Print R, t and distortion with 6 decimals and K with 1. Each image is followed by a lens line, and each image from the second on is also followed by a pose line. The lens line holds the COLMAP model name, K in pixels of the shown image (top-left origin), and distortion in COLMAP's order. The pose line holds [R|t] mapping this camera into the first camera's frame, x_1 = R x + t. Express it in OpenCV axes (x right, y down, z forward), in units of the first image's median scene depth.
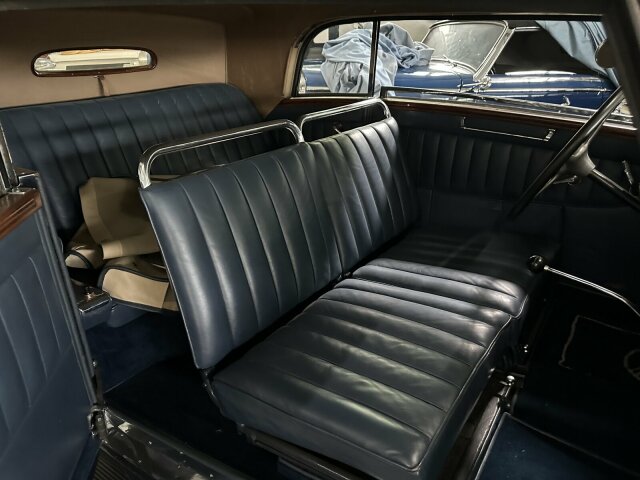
lens RADIAL K [[456.4, 0, 324.3], [0, 456.4, 243.3], [0, 0, 1]] dist [0.046069, -0.051713]
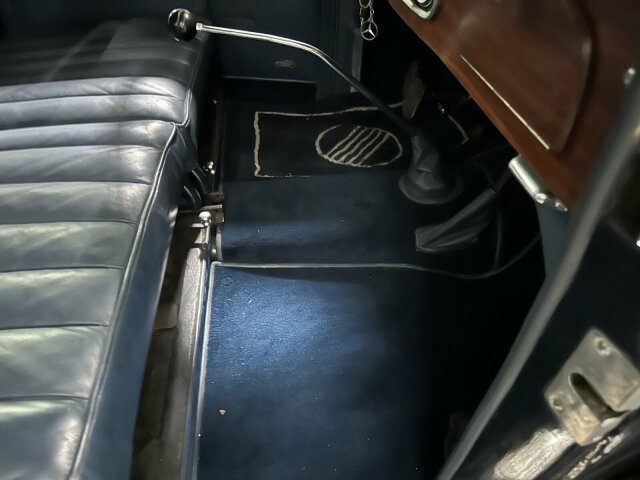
lens RADIAL K [[456.4, 0, 323.3], [0, 456.4, 249.1], [0, 0, 1]] dist [0.046069, -0.051713]
pose [[0.752662, -0.404215, 0.519722, 0.140714], [0.206338, 0.894409, 0.396809, 0.089273], [-0.625240, -0.191424, 0.756592, 0.313446]]
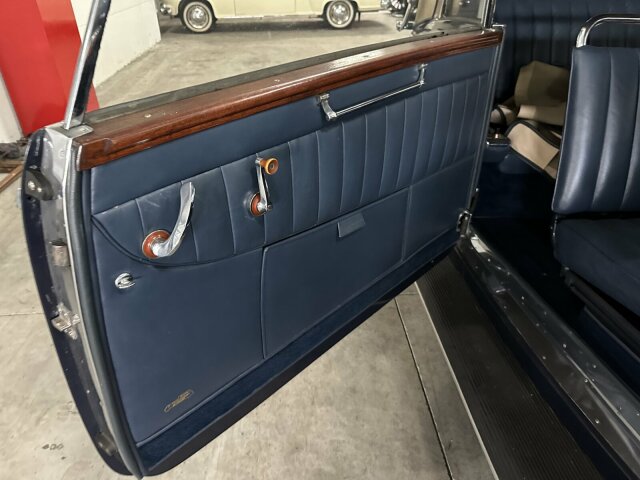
lens RADIAL K [[456.4, 0, 322.3], [0, 456.4, 242.2], [0, 0, 1]] dist [0.046069, -0.051713]
pose [[0.629917, 0.406926, -0.661525, 0.141704], [-0.317924, 0.912223, 0.258406, 0.176944], [0.708610, 0.047540, 0.703997, -0.221931]]
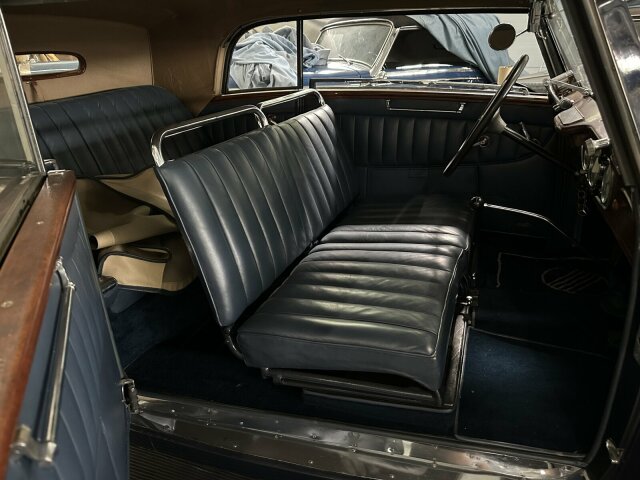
lens RADIAL K [[456.4, 0, 323.7], [0, 456.4, 240.8], [0, 0, 1]] dist [0.046069, -0.051713]
pose [[0.968523, -0.126592, 0.214330, -0.191867], [0.130515, 0.991437, -0.004195, 0.080894], [-0.211964, 0.032036, 0.976752, -0.113715]]
